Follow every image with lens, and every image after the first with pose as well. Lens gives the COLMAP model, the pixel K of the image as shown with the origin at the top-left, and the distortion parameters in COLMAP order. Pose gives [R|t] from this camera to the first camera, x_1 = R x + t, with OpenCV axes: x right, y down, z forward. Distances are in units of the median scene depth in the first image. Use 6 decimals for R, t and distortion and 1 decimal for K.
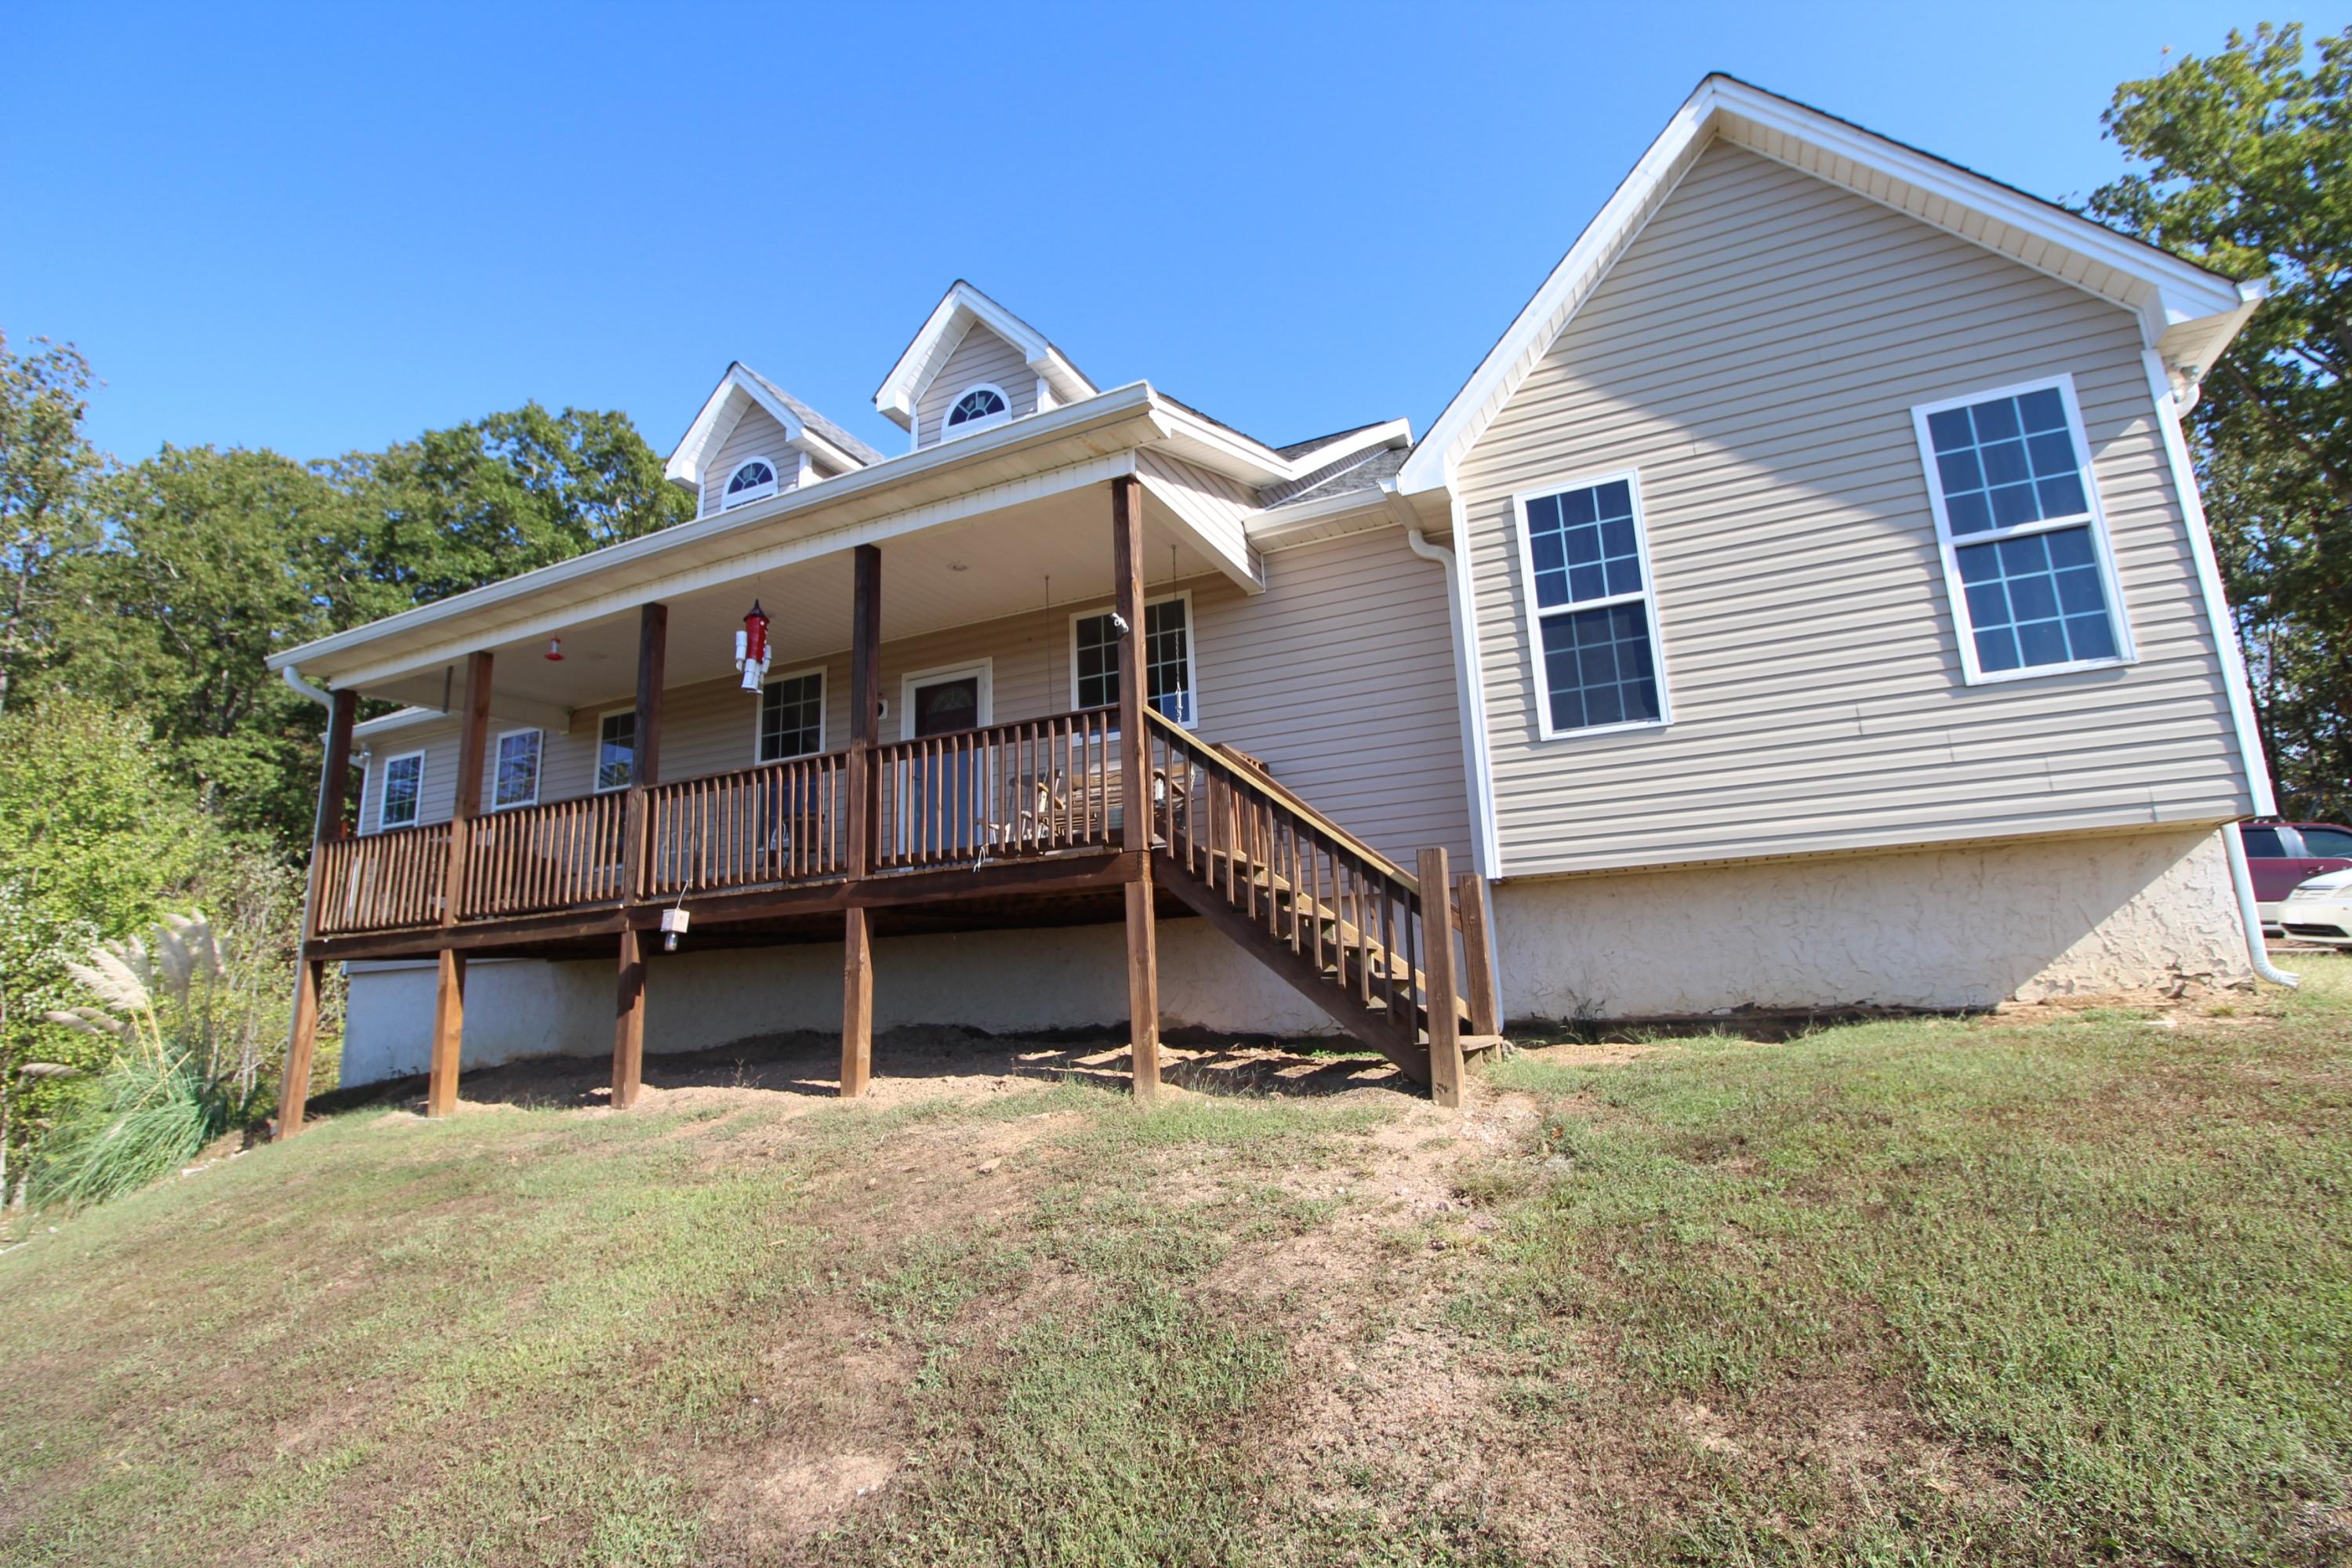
lens RADIAL K [[1082.1, 0, 1191.2], [0, 1082.1, 770.9], [0, 0, 1]] dist [0.000685, -0.013682]
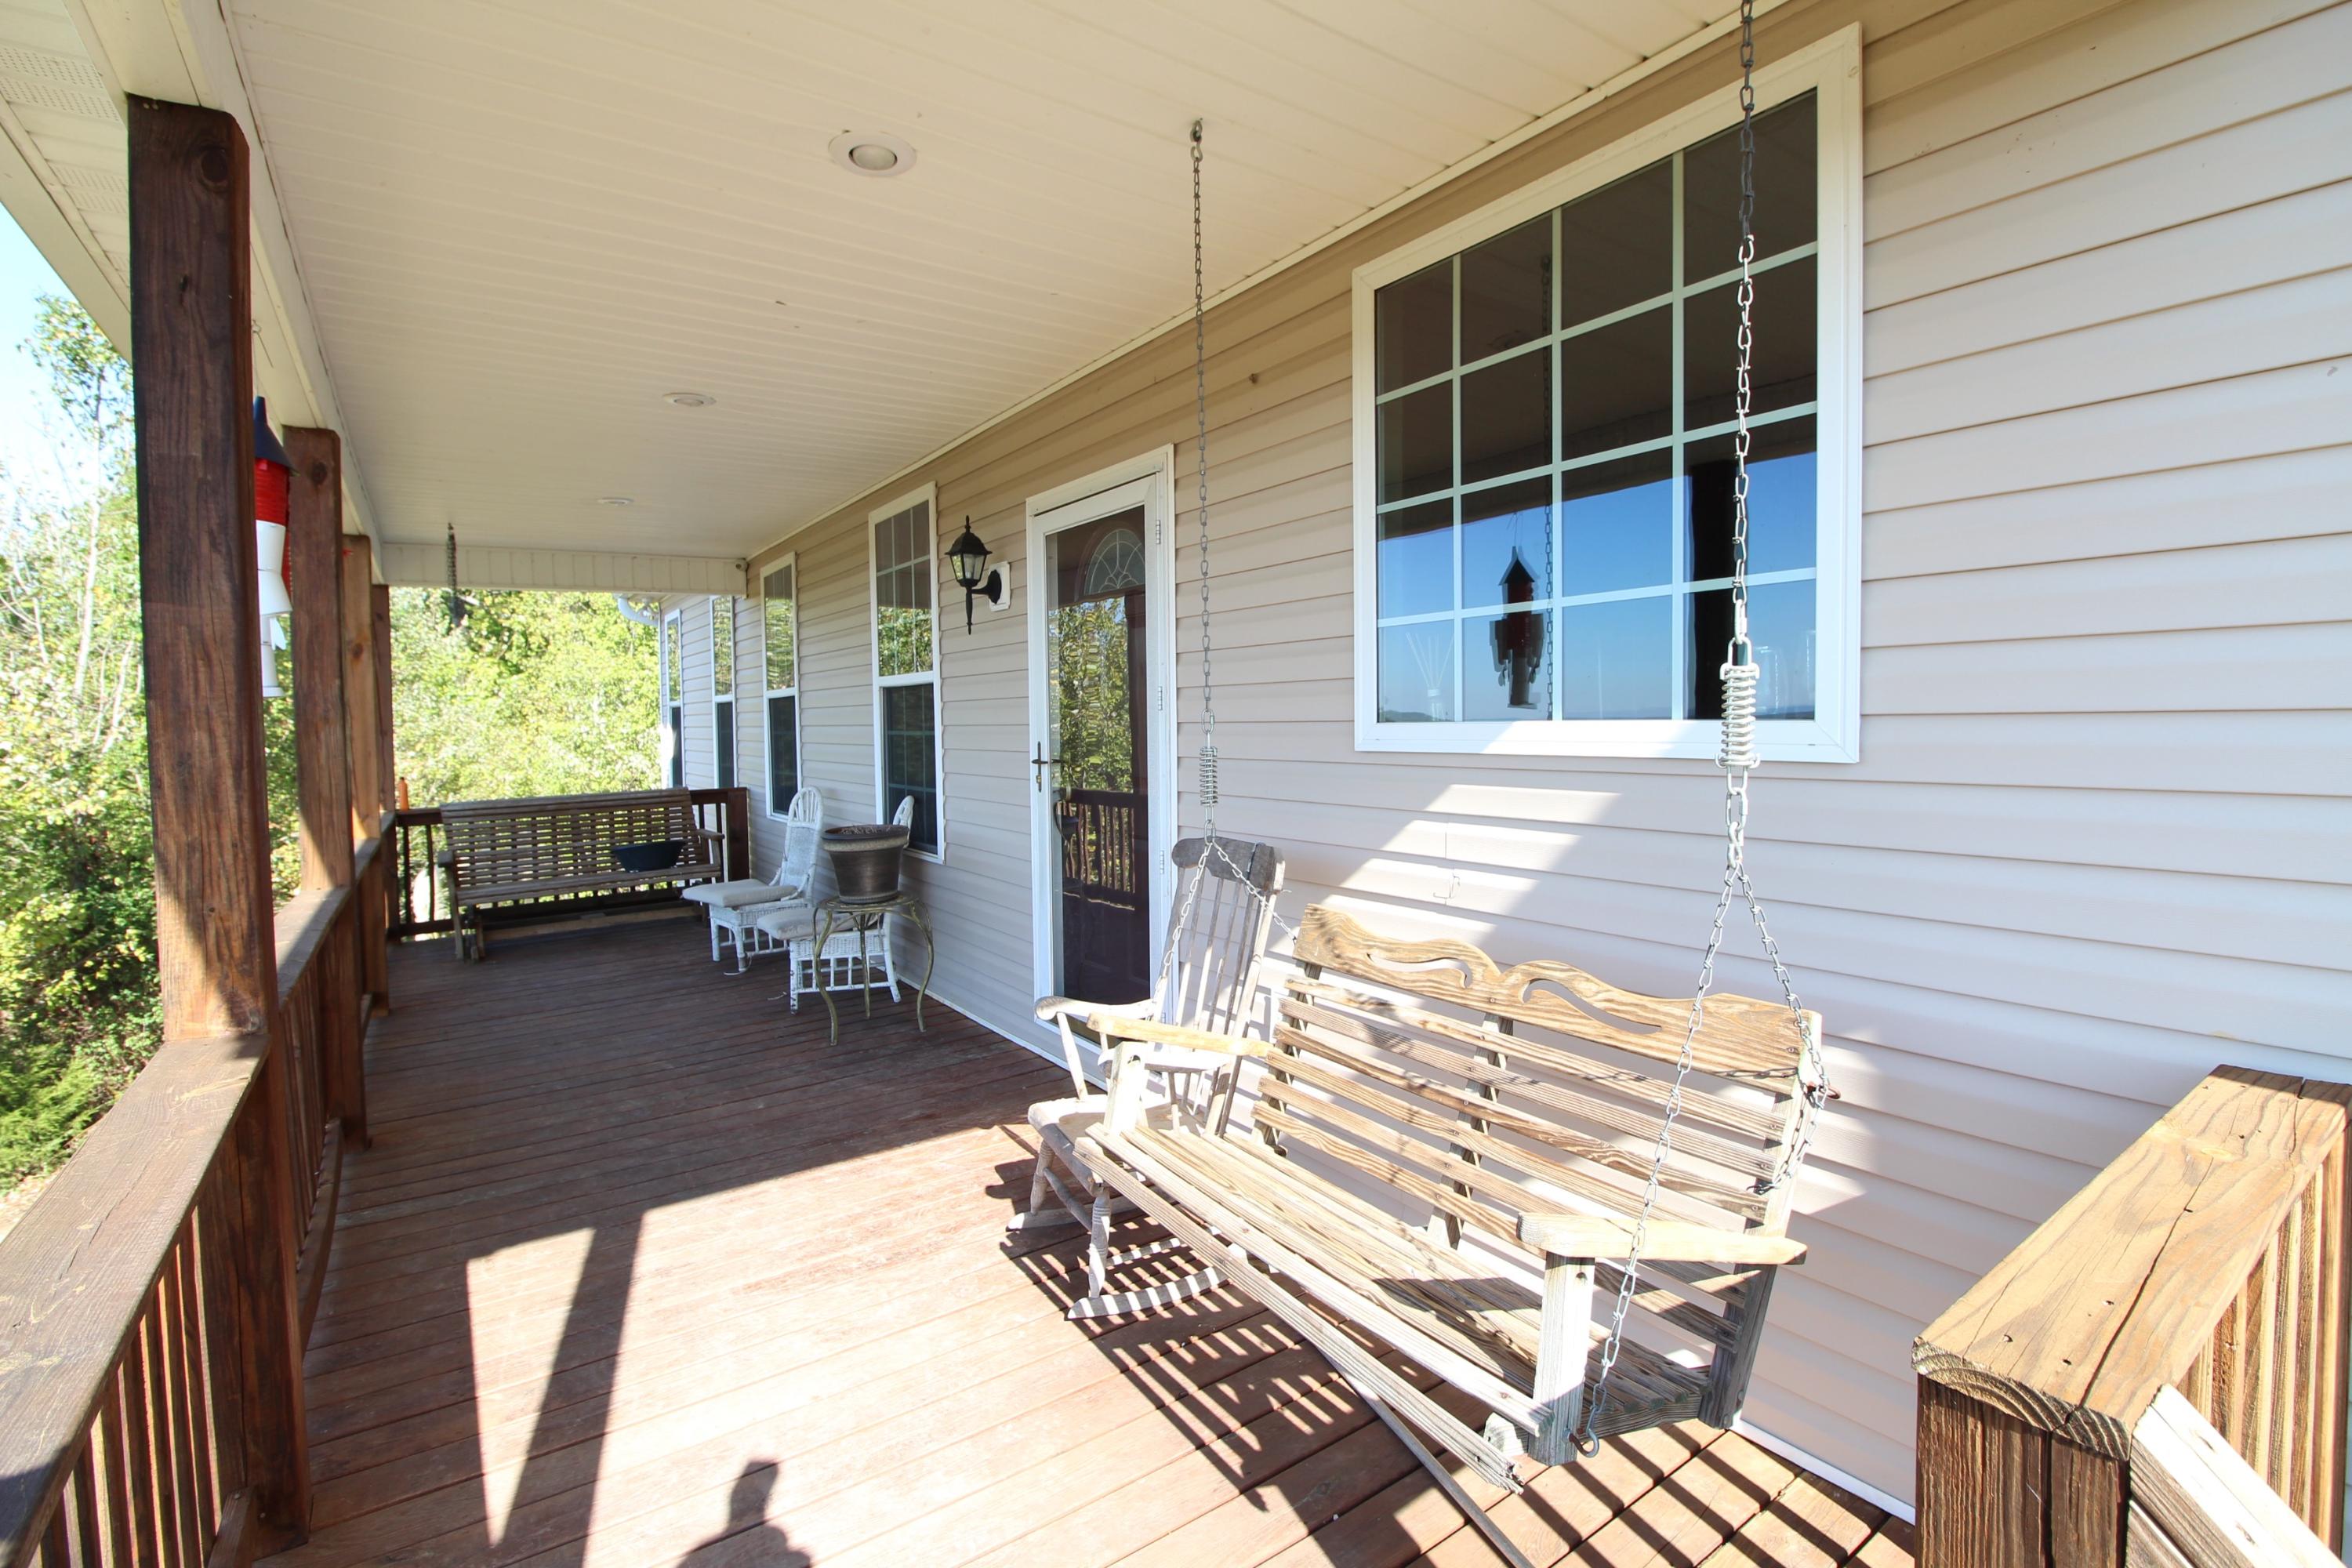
lens RADIAL K [[1082.1, 0, 1191.2], [0, 1082.1, 770.9], [0, 0, 1]] dist [0.000685, -0.013682]
pose [[0.864860, 0.053229, -0.499183, 0.000773], [0.077073, 0.968495, 0.236805, -0.114817], [0.496062, -0.243277, 0.833510, 0.930719]]
